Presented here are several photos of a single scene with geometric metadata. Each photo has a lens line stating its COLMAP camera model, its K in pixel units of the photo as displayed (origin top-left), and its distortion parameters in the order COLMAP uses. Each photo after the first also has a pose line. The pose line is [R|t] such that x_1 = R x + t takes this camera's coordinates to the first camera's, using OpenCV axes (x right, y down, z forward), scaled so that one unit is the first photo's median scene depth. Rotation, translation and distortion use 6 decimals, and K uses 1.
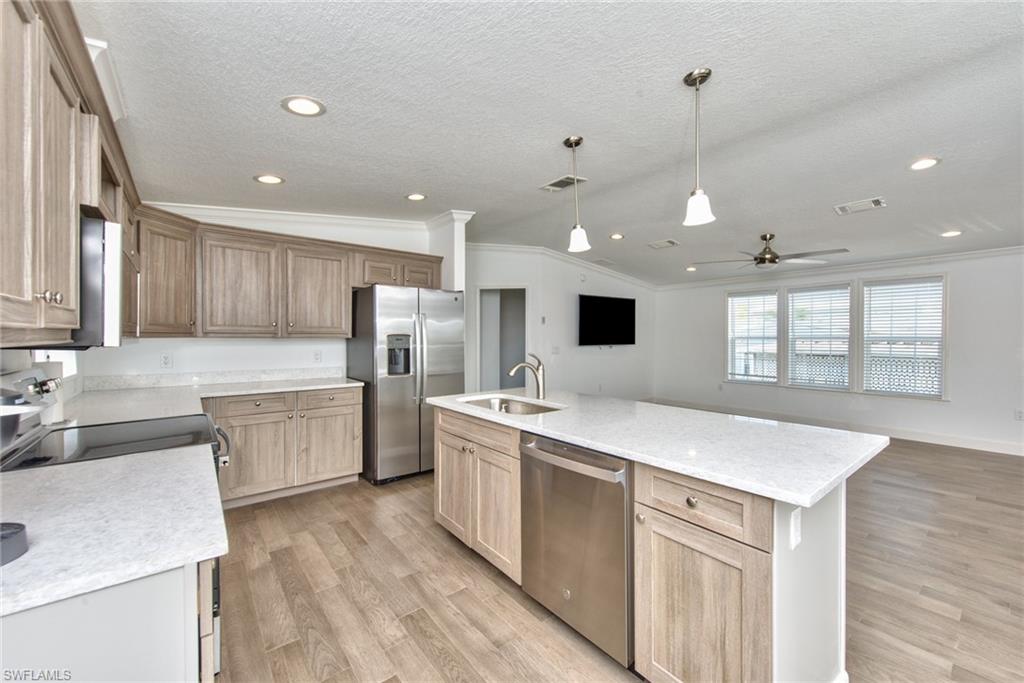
lens RADIAL K [[405.4, 0, 512.0], [0, 405.4, 341.5], [0, 0, 1]] dist [0.000049, 0.000007]
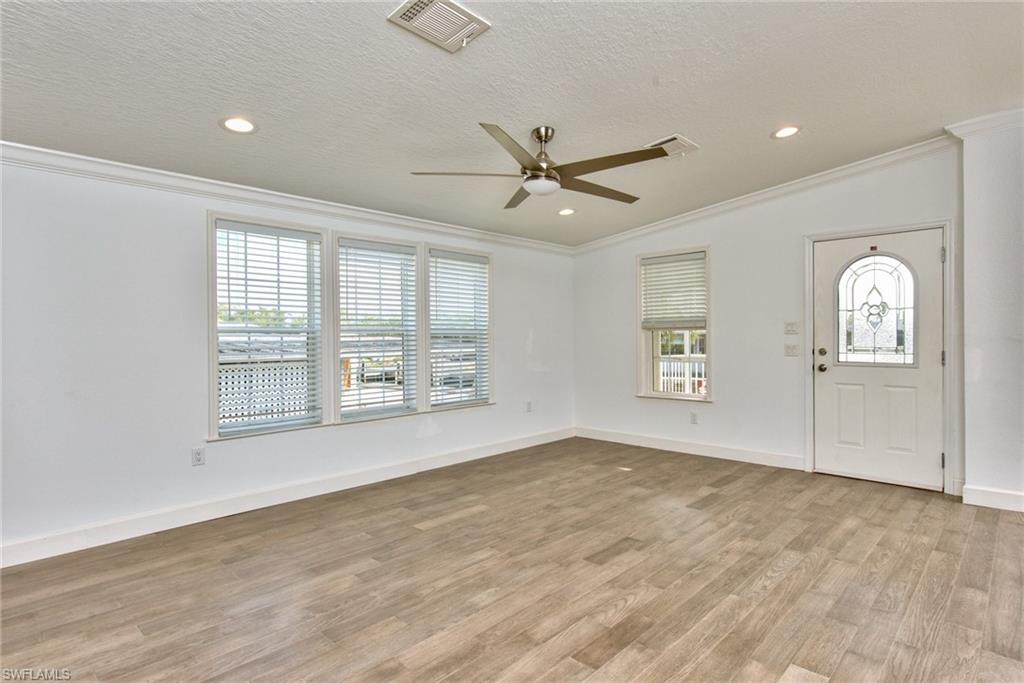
lens RADIAL K [[530.1, 0, 512.0], [0, 530.1, 341.5], [0, 0, 1]] dist [-0.001738, -0.000378]
pose [[-0.138547, -0.004558, 0.990345, -0.071010], [0.018071, 0.999811, 0.007129, 0.011744], [-0.990191, 0.018884, -0.138438, 1.599957]]
